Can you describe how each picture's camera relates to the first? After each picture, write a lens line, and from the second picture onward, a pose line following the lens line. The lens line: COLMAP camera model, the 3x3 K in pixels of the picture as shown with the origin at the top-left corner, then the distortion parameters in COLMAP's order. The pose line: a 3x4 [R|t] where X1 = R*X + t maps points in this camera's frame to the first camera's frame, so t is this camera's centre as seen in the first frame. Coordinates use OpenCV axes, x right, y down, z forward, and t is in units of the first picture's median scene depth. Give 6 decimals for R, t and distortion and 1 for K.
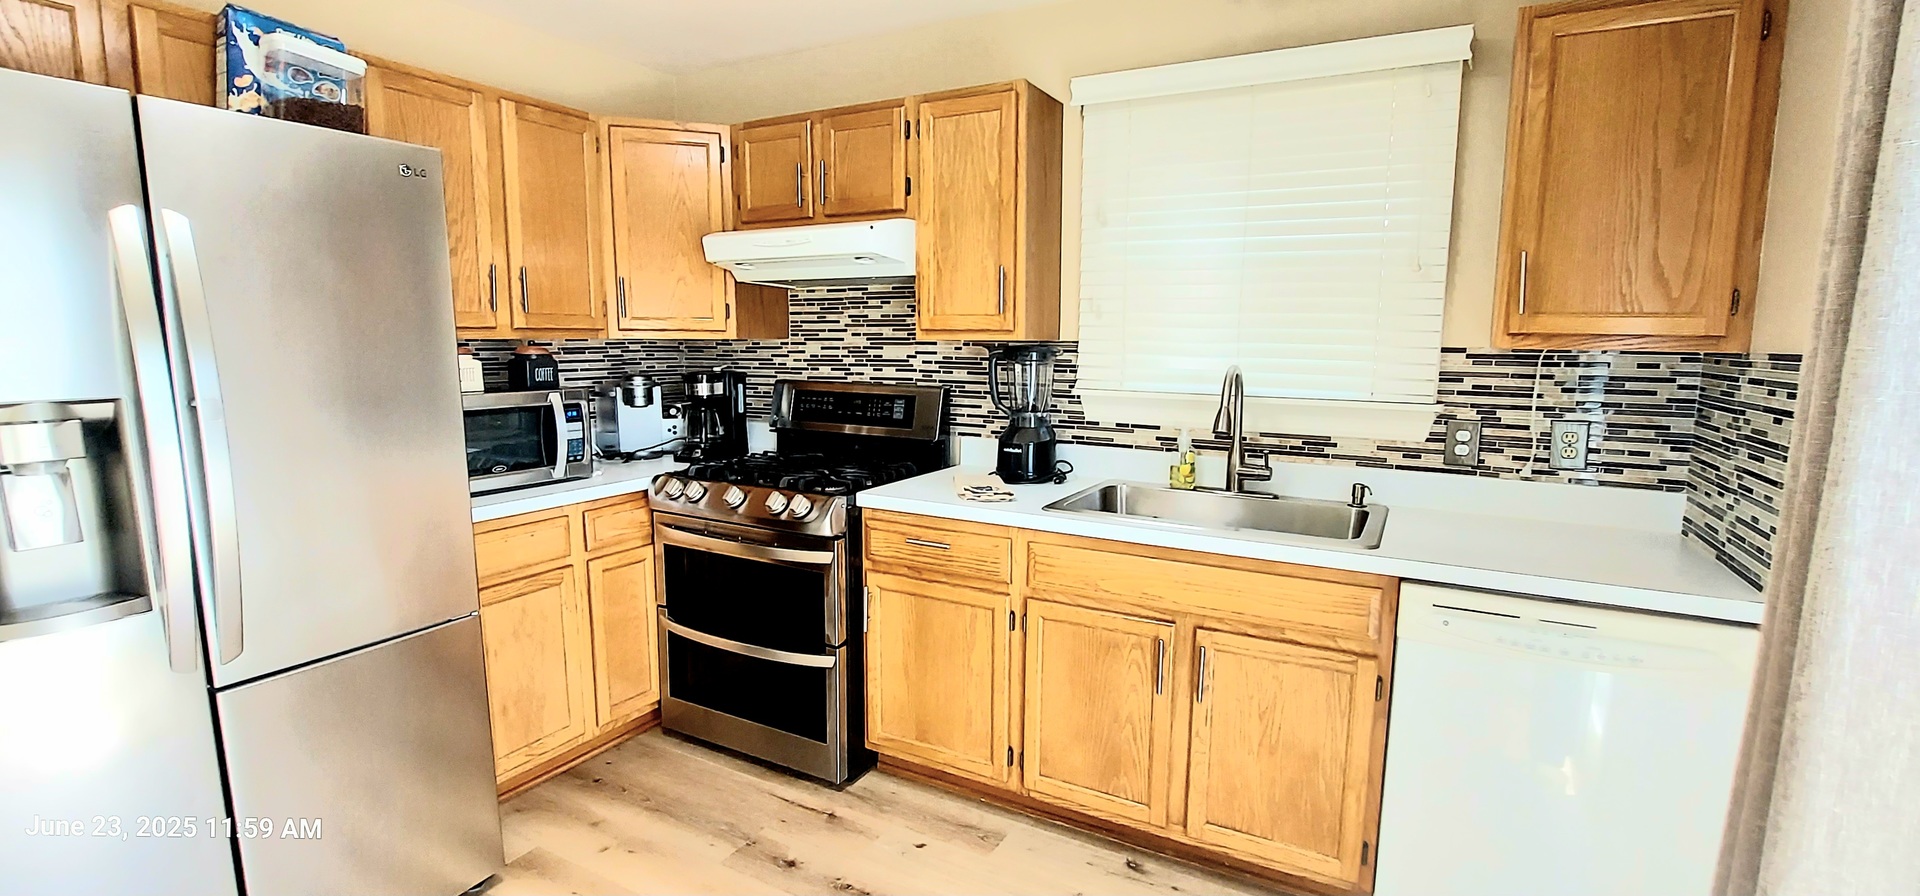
lens RADIAL K [[815.4, 0, 984.2], [0, 815.4, 447.0], [0, 0, 1]] dist [-0.019102, -0.001382]
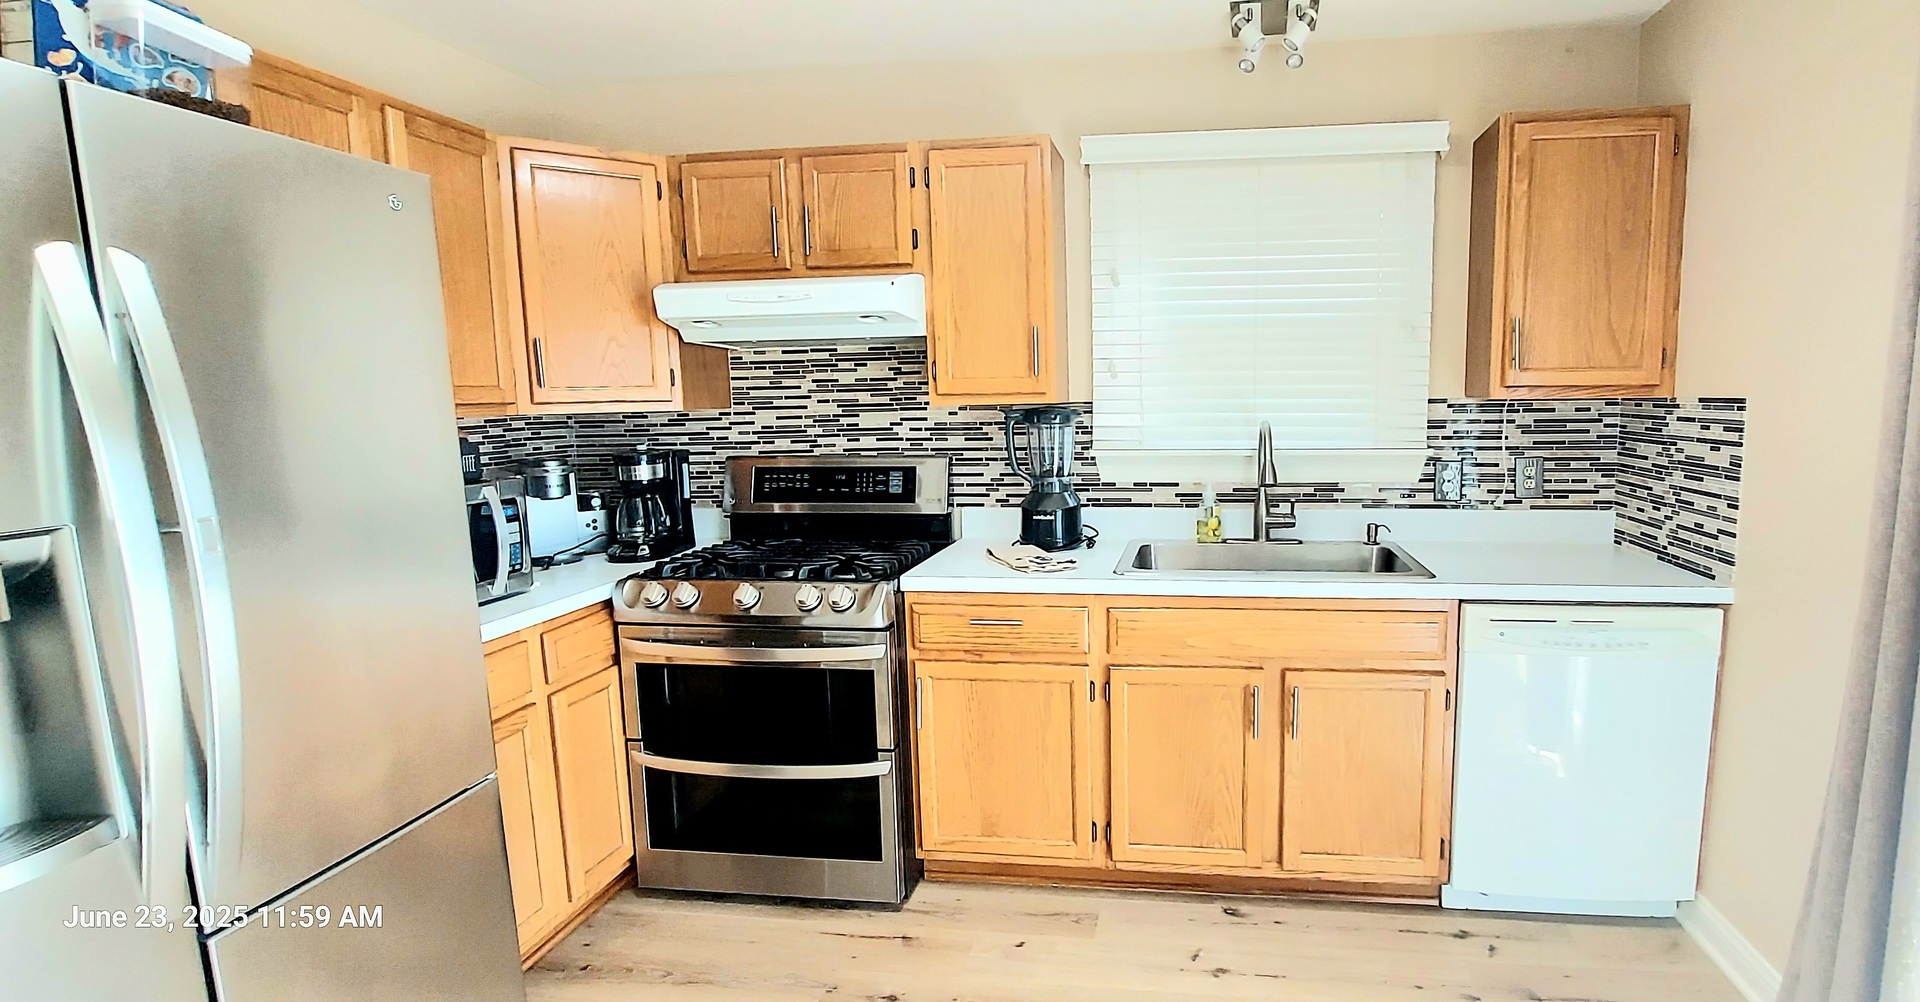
lens RADIAL K [[873.0, 0, 1095.2], [0, 873.0, 499.6], [0, 0, 1]] dist [-0.019806, -0.000412]
pose [[0.934486, -0.065953, 0.349839, -0.308352], [0.070881, 0.997484, -0.001286, -0.012978], [-0.348874, 0.025999, 0.936809, 0.017365]]
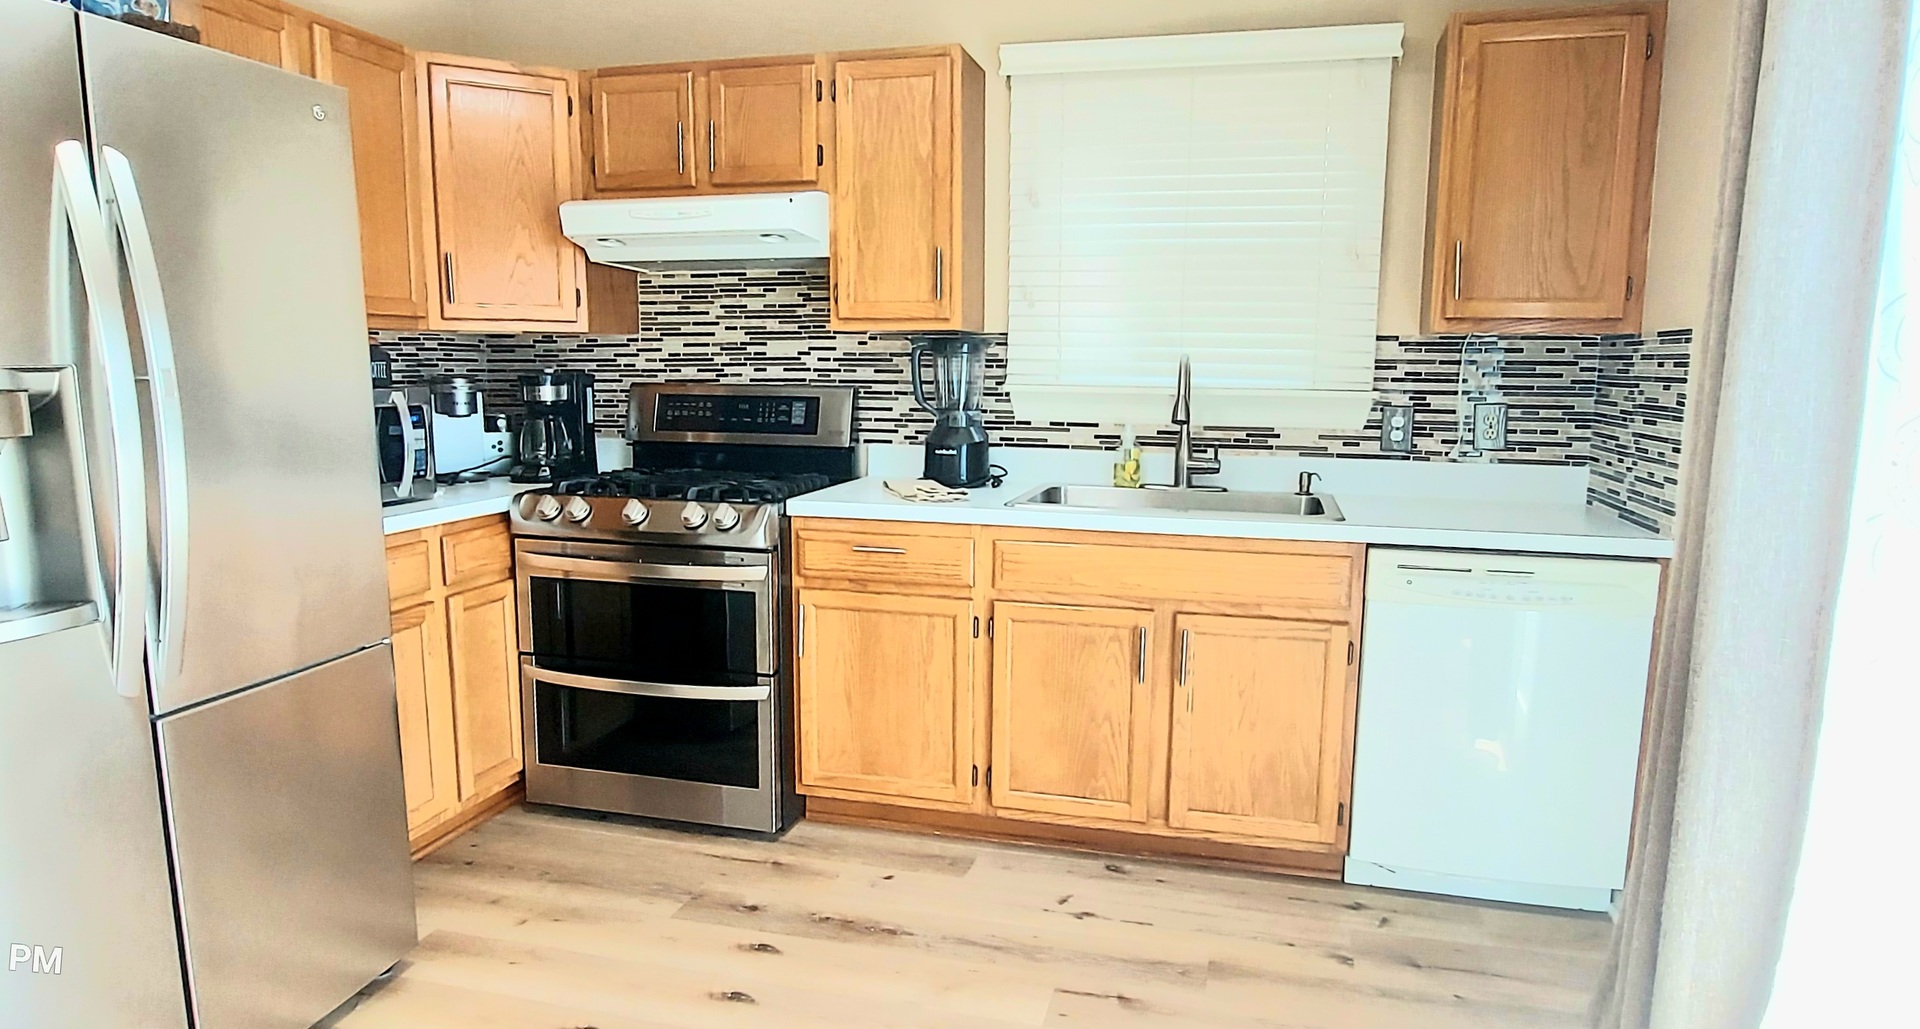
lens RADIAL K [[1069.0, 0, 978.1], [0, 1069.0, 511.1], [0, 0, 1]] dist [-0.021662, 0.005027]
pose [[0.972316, -0.033856, 0.231204, -0.239668], [0.032118, 0.999420, 0.011279, 0.066186], [-0.231452, -0.003541, 0.972840, -0.189876]]
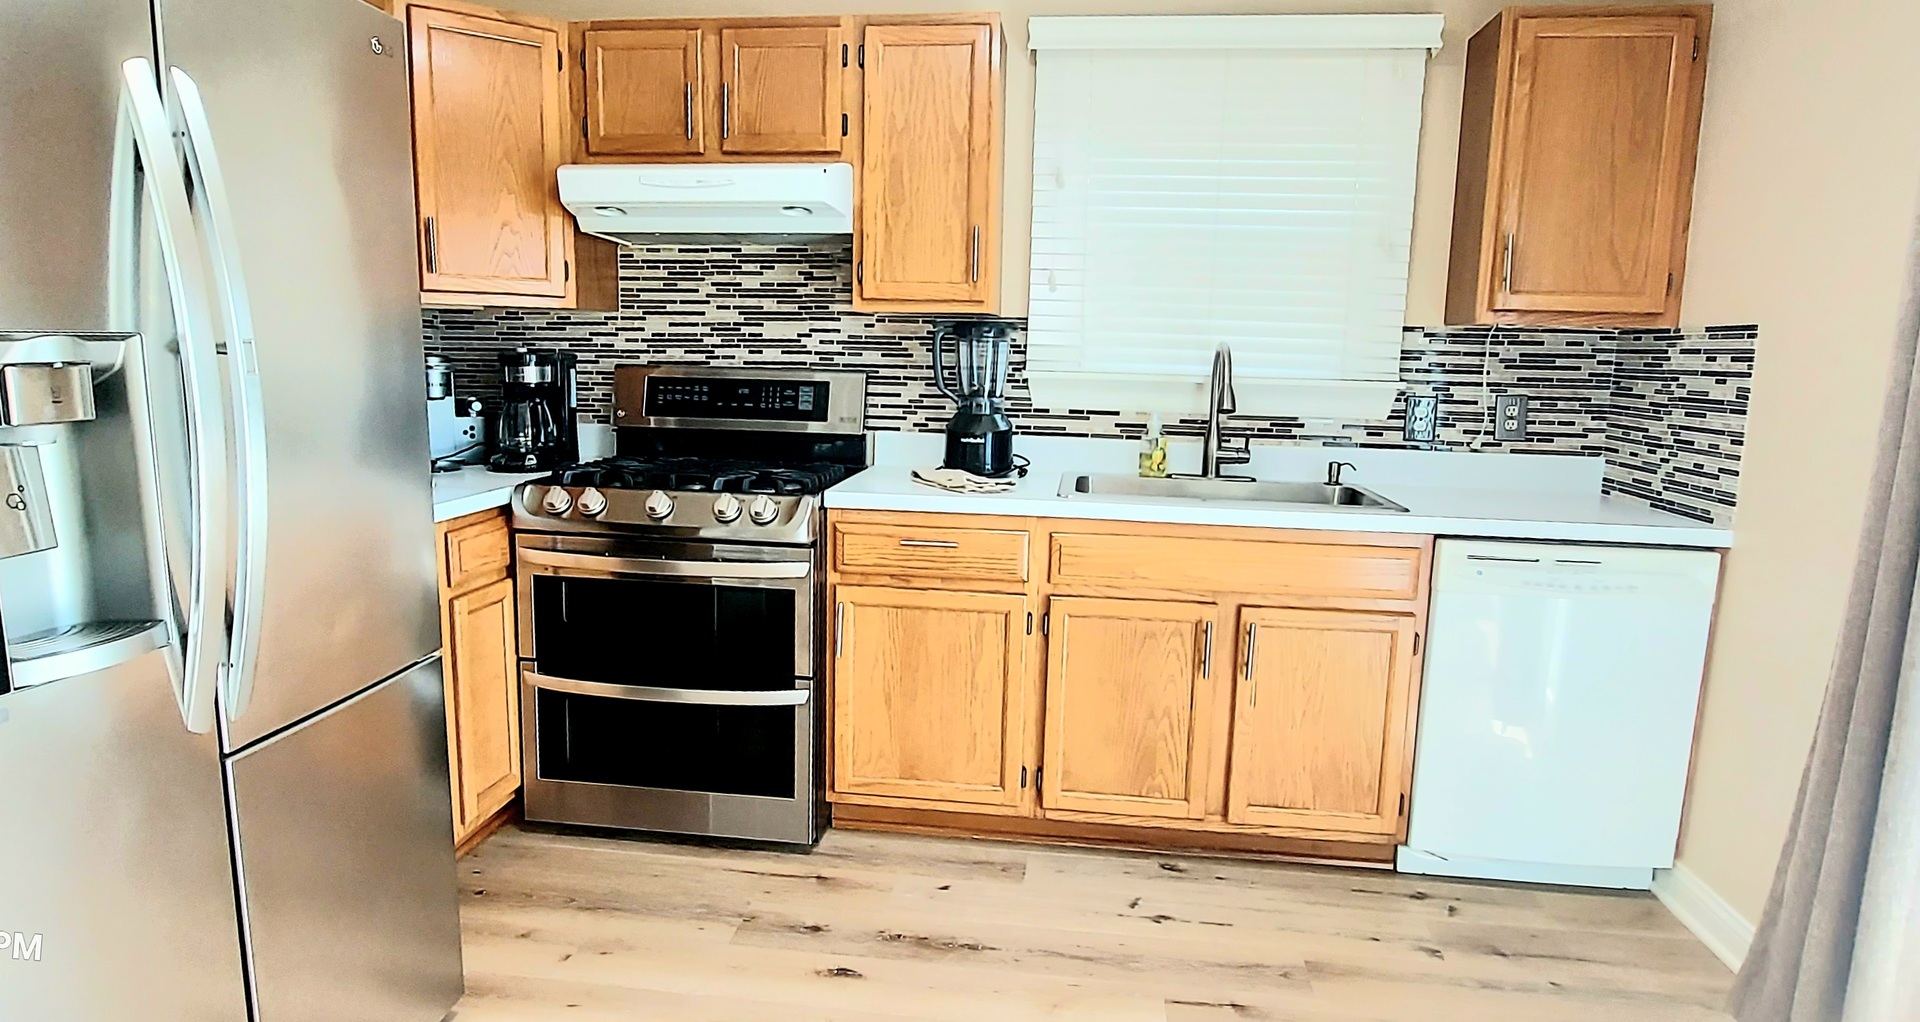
lens RADIAL K [[1056.1, 0, 947.6], [0, 1056.1, 508.8], [0, 0, 1]] dist [-0.020295, -0.000485]
pose [[0.938783, -0.040013, 0.342178, -0.438058], [0.032986, 0.999109, 0.026333, 0.053534], [-0.342926, -0.013434, 0.939266, -0.058333]]
